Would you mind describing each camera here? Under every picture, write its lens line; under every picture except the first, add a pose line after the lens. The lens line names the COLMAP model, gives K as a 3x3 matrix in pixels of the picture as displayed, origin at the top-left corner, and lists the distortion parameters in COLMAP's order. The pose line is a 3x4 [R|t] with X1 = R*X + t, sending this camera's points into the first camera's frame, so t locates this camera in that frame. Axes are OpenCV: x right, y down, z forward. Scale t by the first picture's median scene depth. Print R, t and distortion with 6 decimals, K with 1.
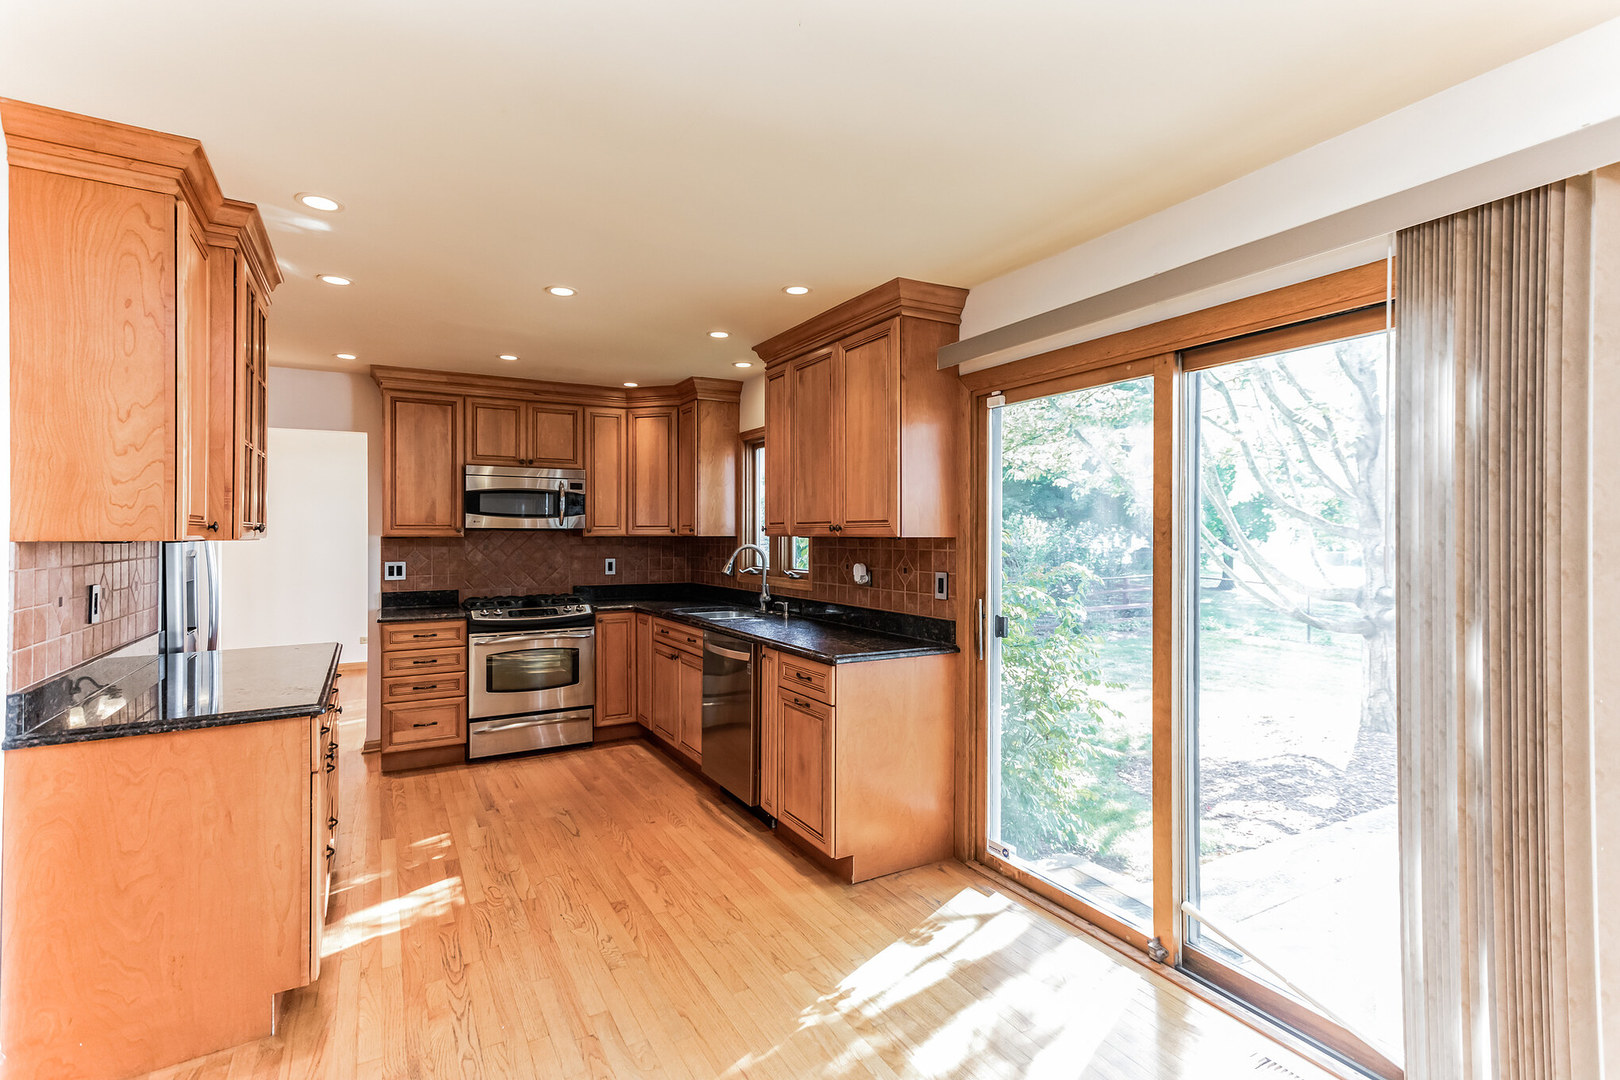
lens RADIAL K [[757.4, 0, 798.1], [0, 757.4, 531.9], [0, 0, 1]] dist [0.019390, 0.000579]
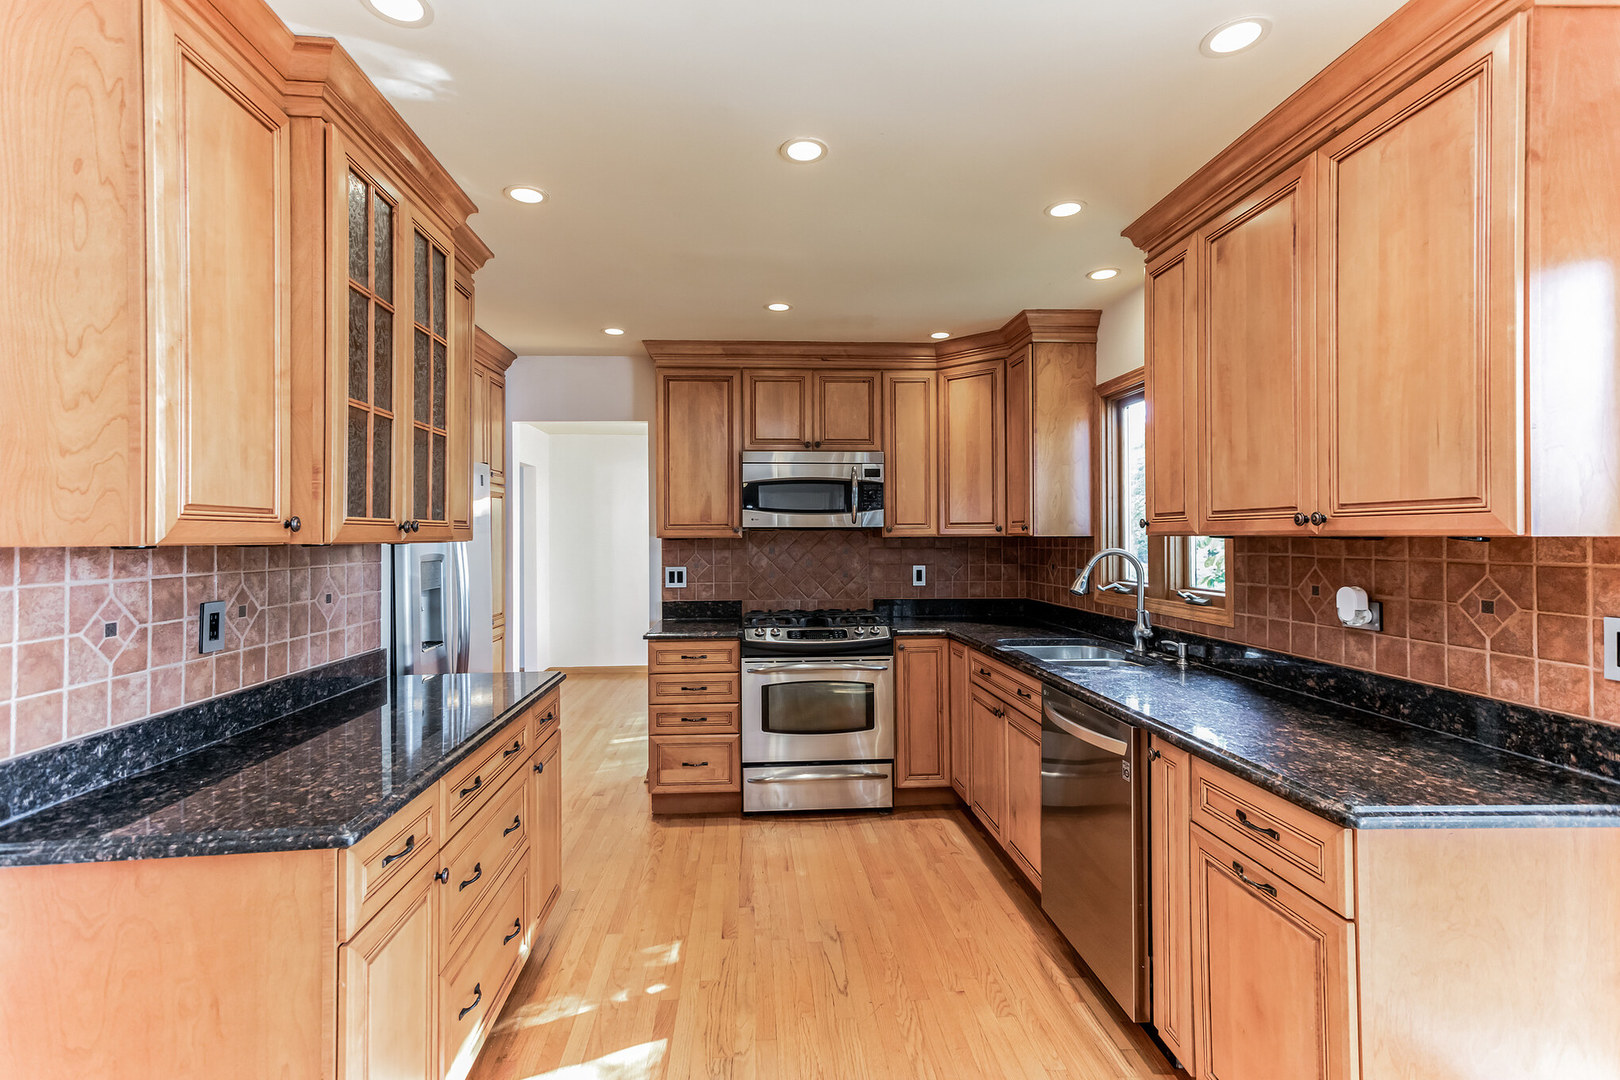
lens RADIAL K [[757.4, 0, 798.1], [0, 757.4, 531.9], [0, 0, 1]] dist [0.019390, 0.000579]
pose [[0.904602, -0.006195, -0.426212, -0.032584], [0.005738, 0.999981, -0.002357, 0.002130], [0.426219, -0.000314, 0.904620, 0.291577]]
